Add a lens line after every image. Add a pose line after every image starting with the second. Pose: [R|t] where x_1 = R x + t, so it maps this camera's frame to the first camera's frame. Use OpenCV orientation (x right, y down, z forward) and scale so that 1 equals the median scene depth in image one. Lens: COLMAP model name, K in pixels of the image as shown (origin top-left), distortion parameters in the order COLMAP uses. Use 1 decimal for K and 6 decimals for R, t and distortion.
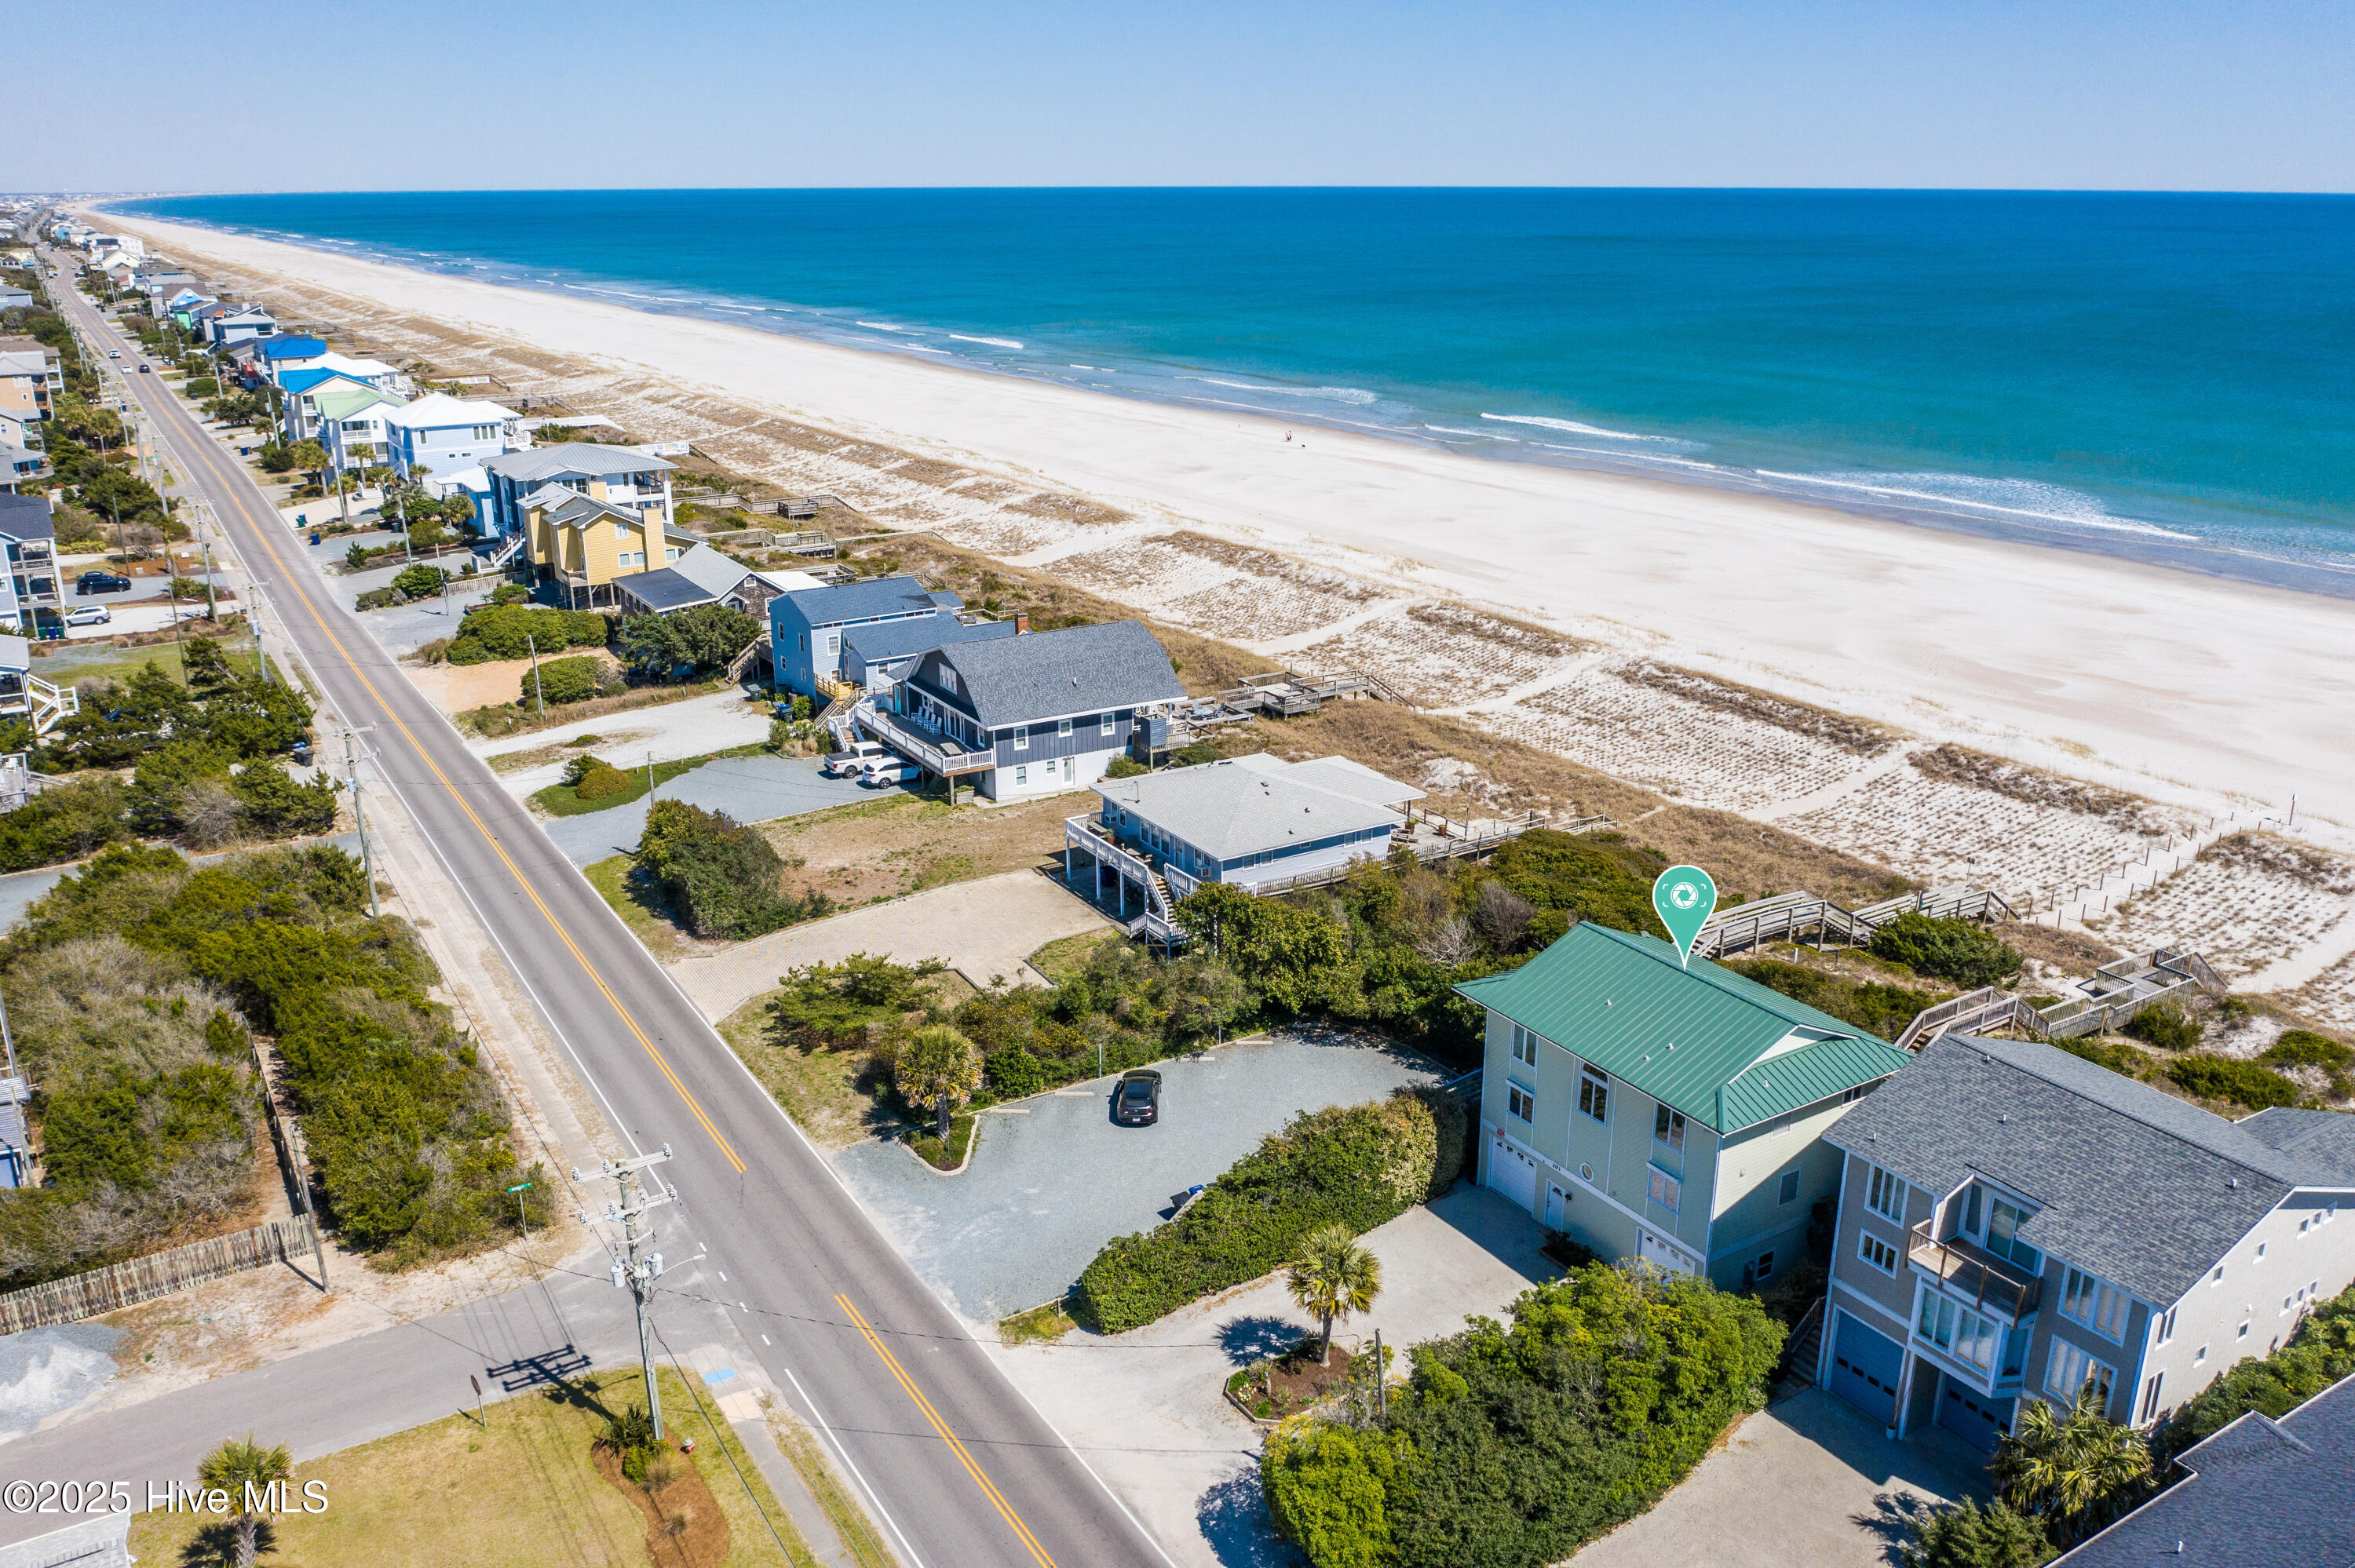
lens RADIAL K [[1848.1, 0, 1177.5], [0, 1848.1, 784.0], [0, 0, 1]] dist [-0.025726, -0.003069]
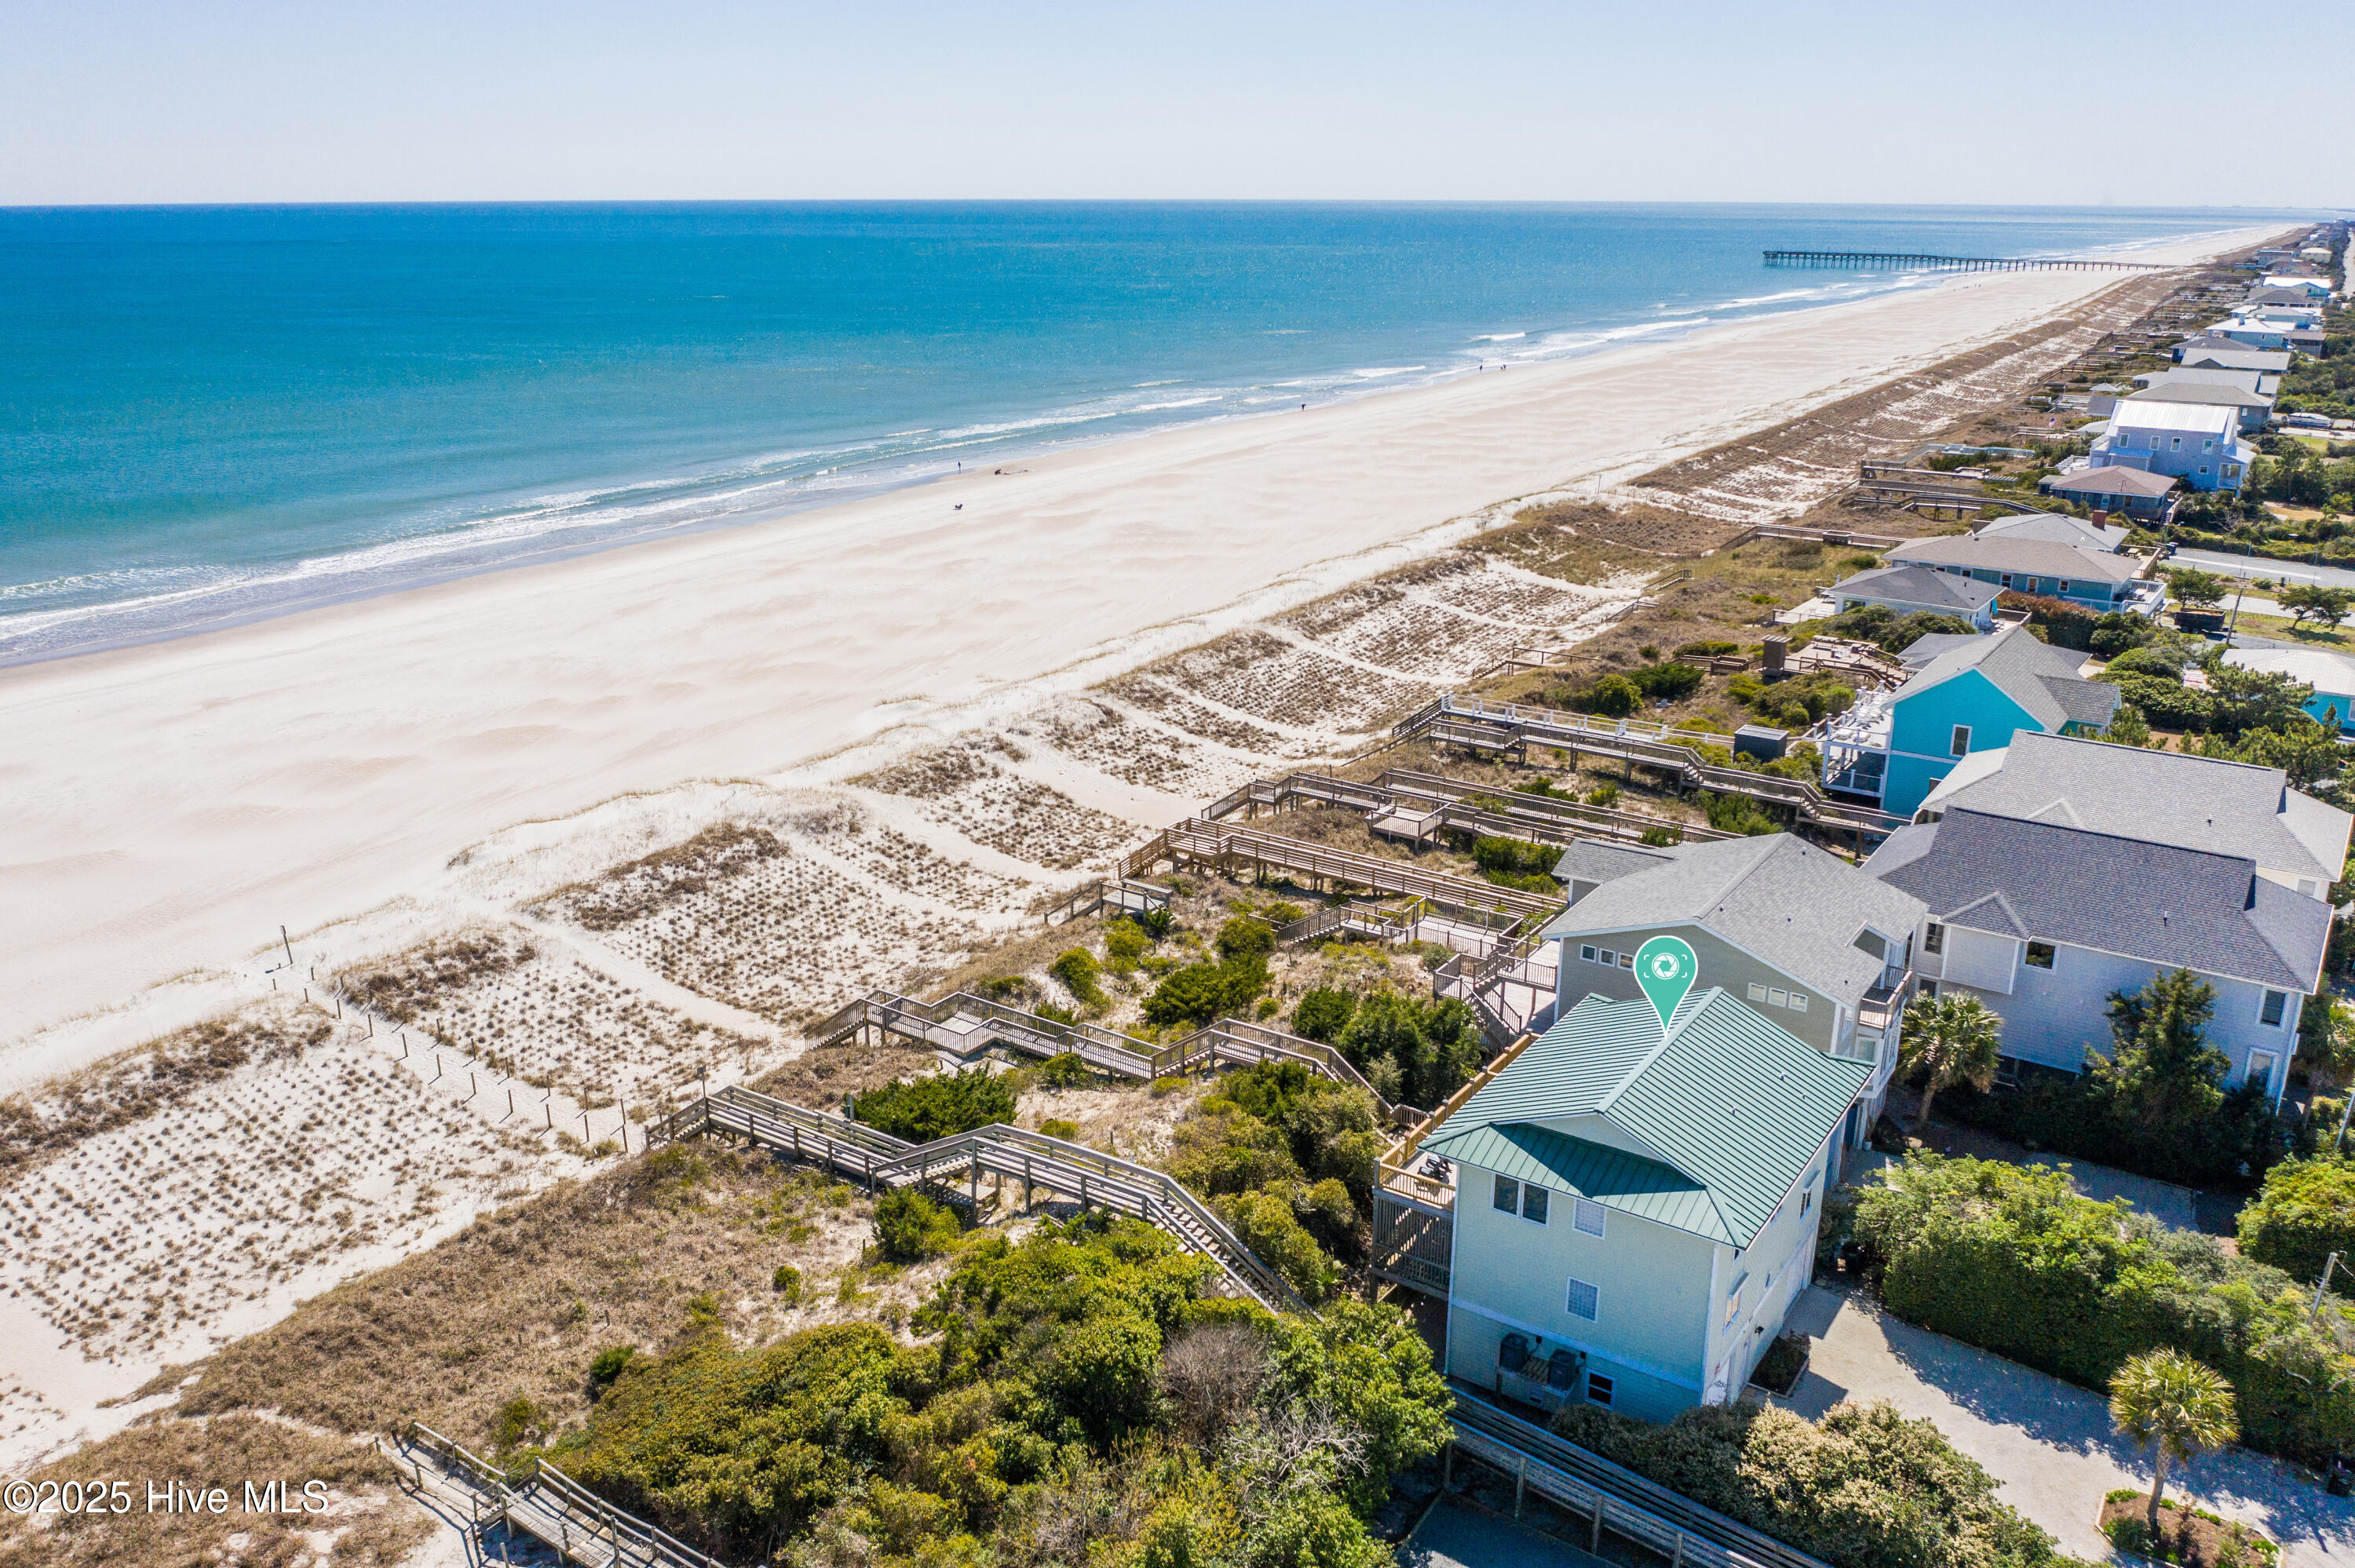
lens RADIAL K [[1848.1, 0, 1177.5], [0, 1848.1, 784.0], [0, 0, 1]] dist [-0.025726, -0.003069]
pose [[-0.399715, -0.286022, 0.870873, -0.213297], [0.282106, 0.865573, 0.413763, -0.259997], [-0.872149, 0.411066, -0.265294, 0.825149]]
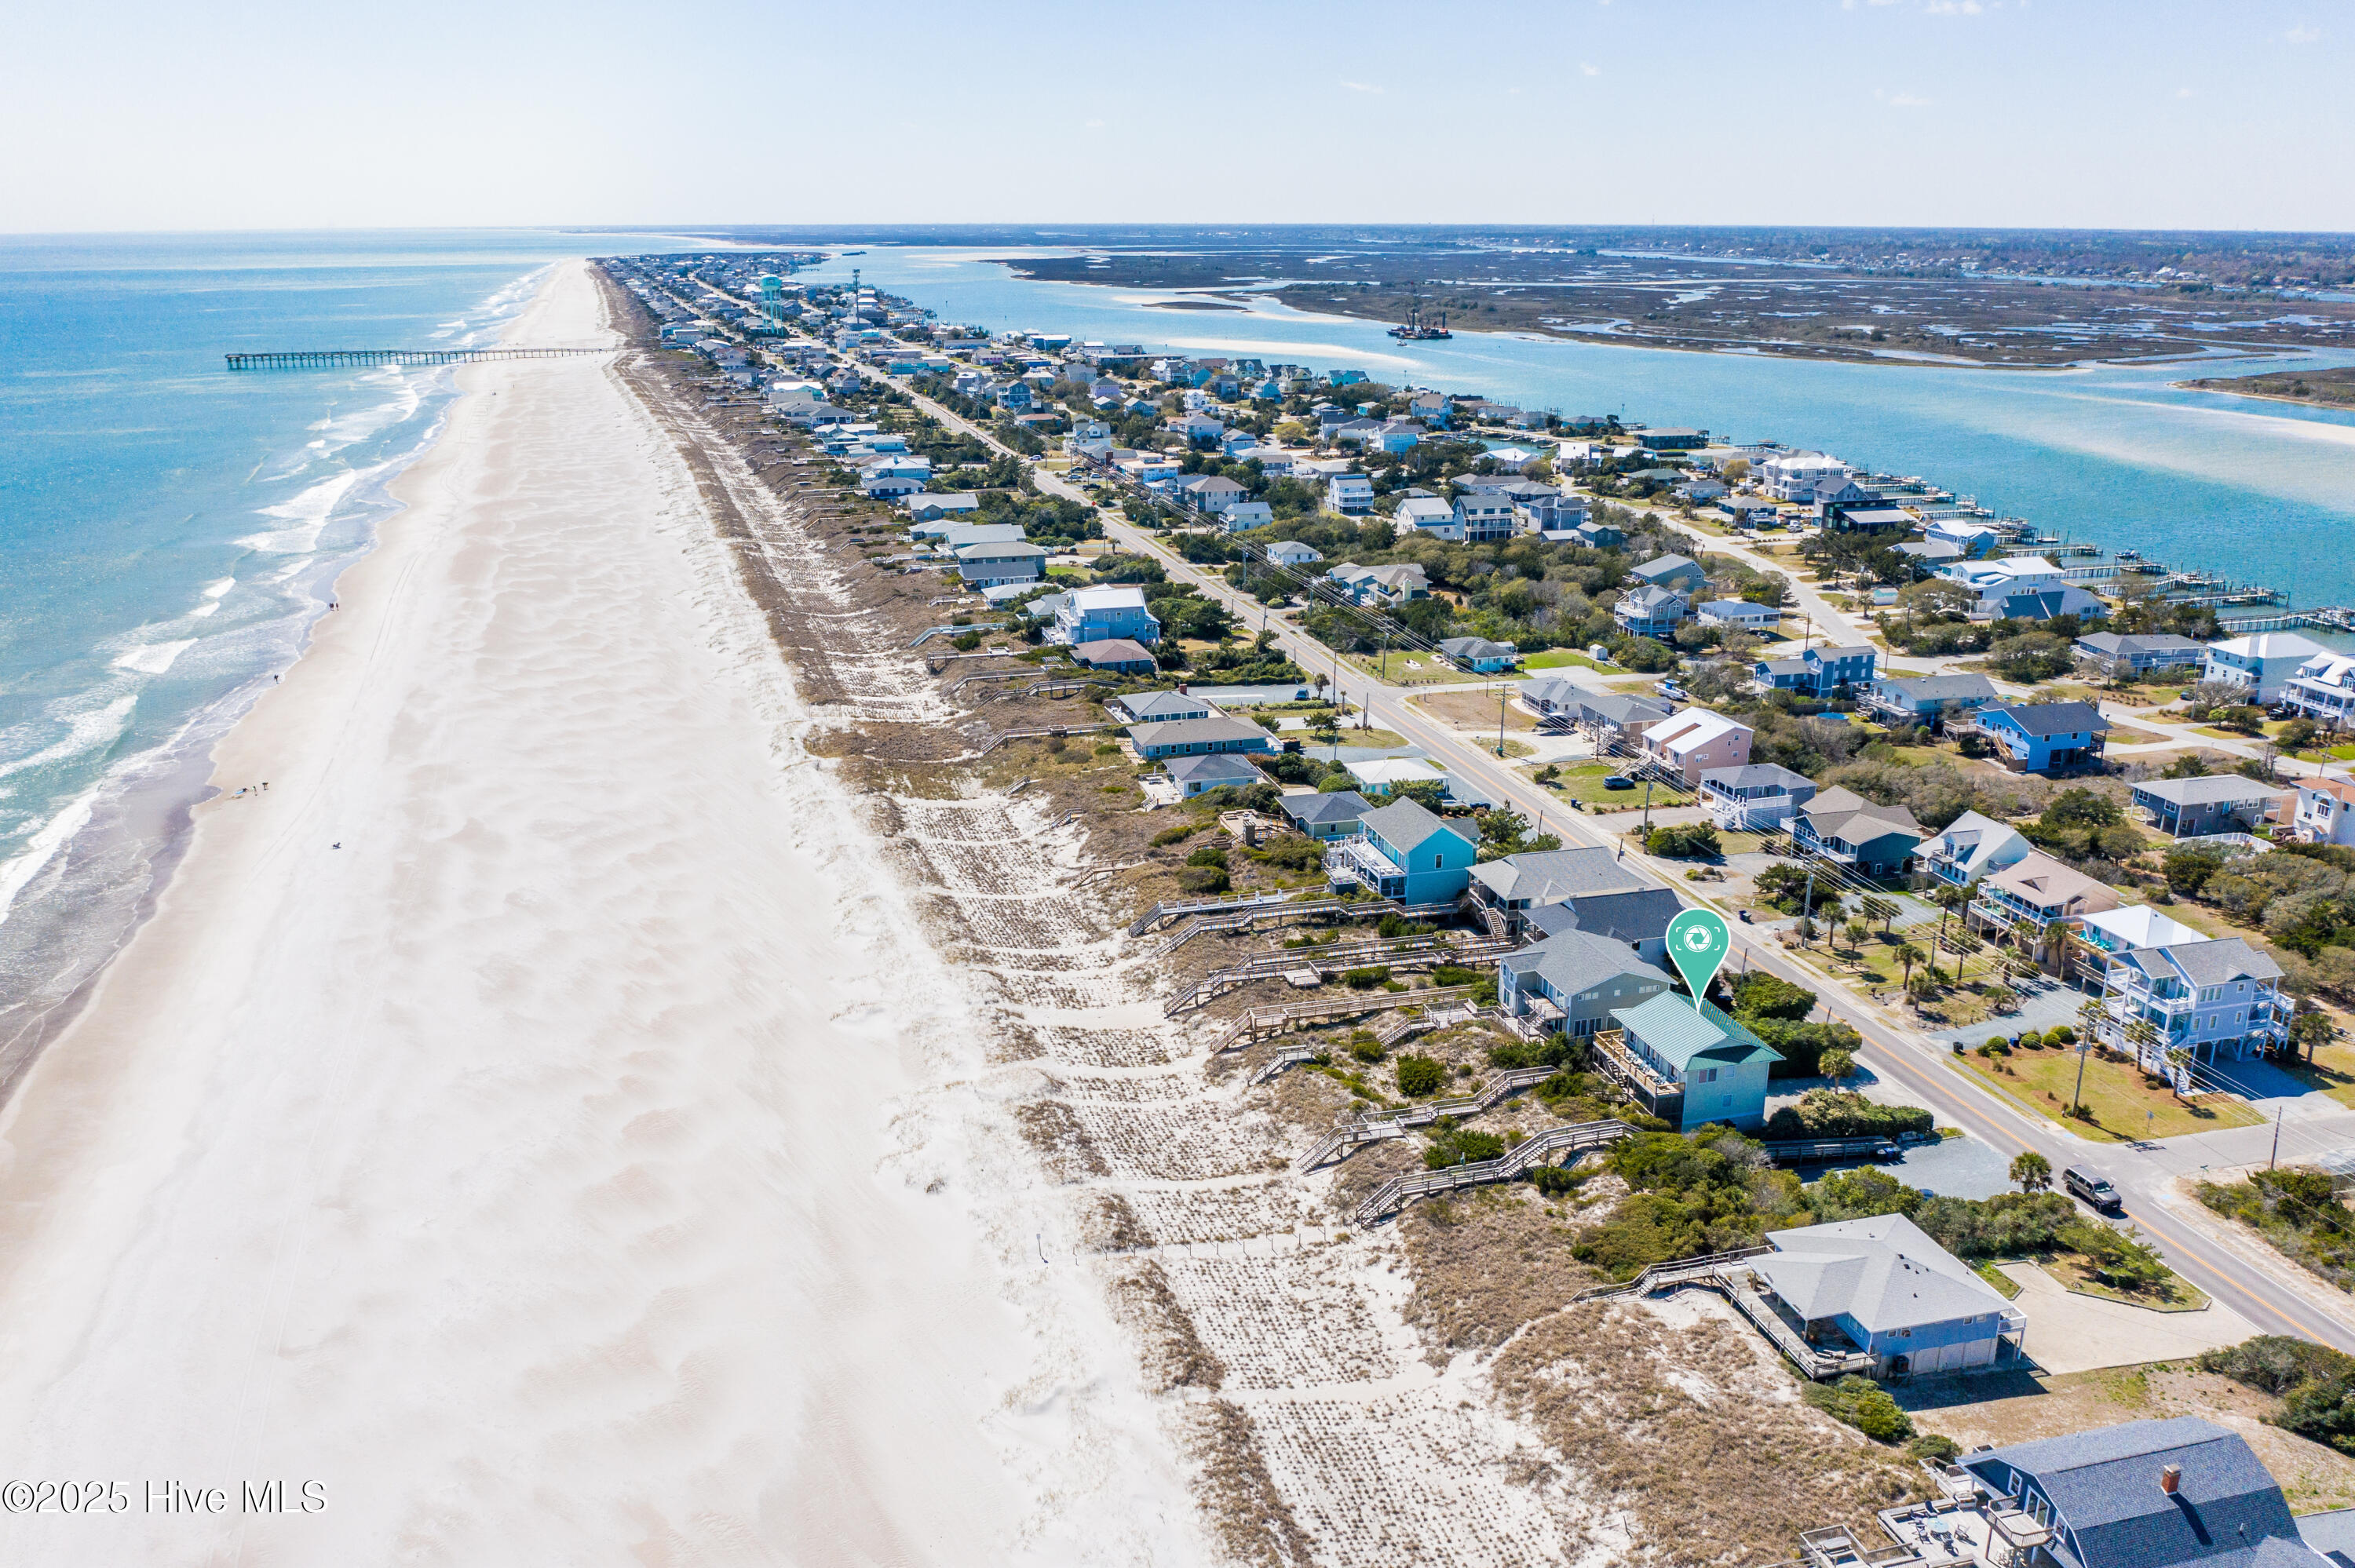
lens RADIAL K [[1848.1, 0, 1177.5], [0, 1848.1, 784.0], [0, 0, 1]] dist [-0.025726, -0.003069]
pose [[-0.957769, -0.088030, 0.273734, 0.175419], [0.085058, 0.822641, 0.562163, -0.971943], [-0.274672, 0.561705, -0.780412, 1.777853]]
